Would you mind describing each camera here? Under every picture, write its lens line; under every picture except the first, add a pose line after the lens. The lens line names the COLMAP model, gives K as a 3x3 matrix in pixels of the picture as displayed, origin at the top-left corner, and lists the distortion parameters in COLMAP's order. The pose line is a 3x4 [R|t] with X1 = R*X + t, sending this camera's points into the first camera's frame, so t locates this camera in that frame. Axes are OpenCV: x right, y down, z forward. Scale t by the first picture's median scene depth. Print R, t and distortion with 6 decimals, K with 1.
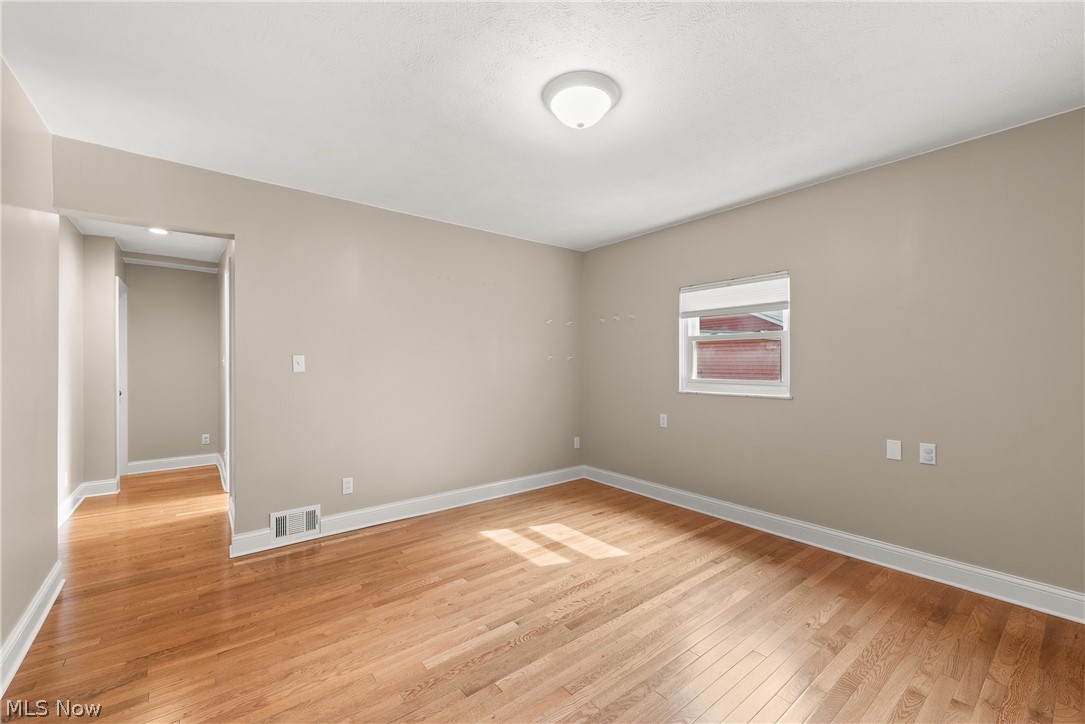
lens RADIAL K [[441.1, 0, 540.7], [0, 441.1, 362.1], [0, 0, 1]] dist [0.002714, -0.000285]
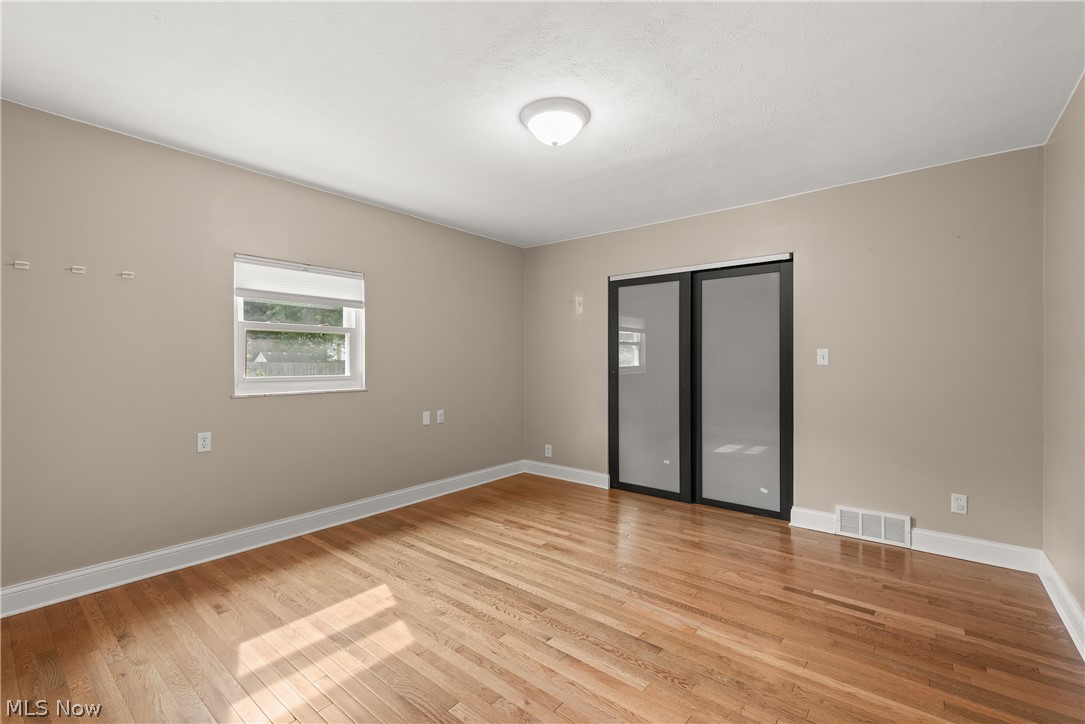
lens RADIAL K [[467.3, 0, 540.9], [0, 467.3, 362.4], [0, 0, 1]] dist [0.004036, -0.000046]
pose [[-0.216143, -0.004428, 0.976352, -0.688374], [-0.005382, 0.999980, 0.003343, 0.006496], [-0.976347, -0.004532, -0.216163, 0.845483]]
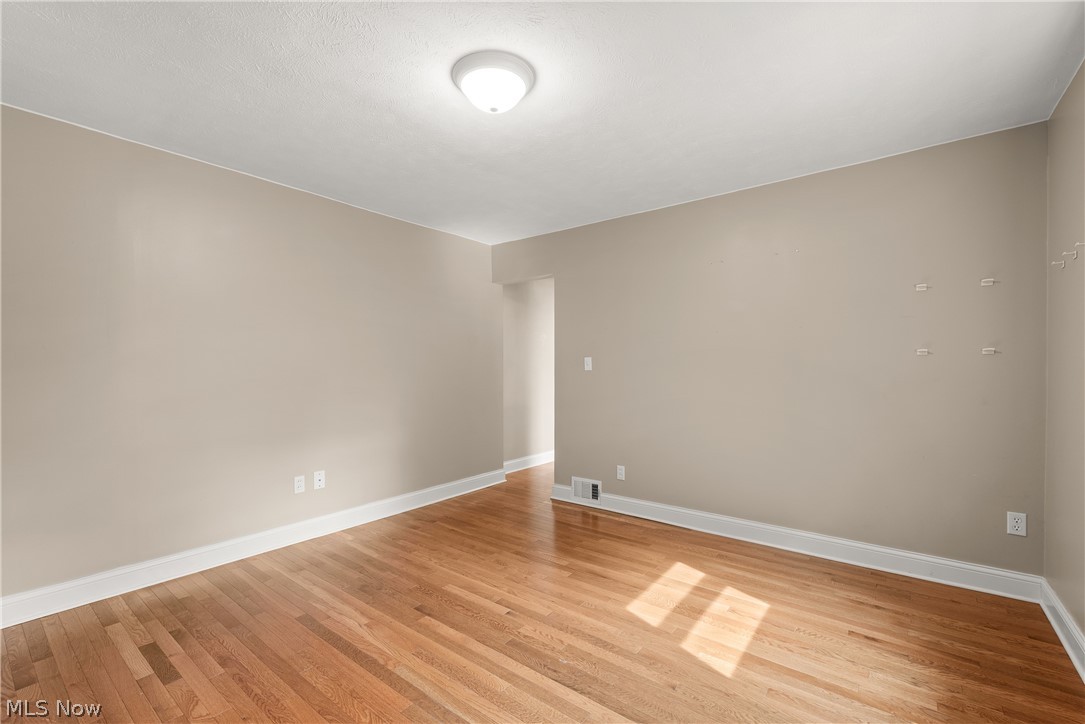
lens RADIAL K [[467.3, 0, 541.2], [0, 467.3, 364.8], [0, 0, 1]] dist [0.004036, -0.000046]
pose [[0.232103, -0.000919, -0.972691, 0.715510], [0.006953, 0.999976, 0.000714, 0.004143], [0.972666, -0.006929, 0.232104, 0.566383]]
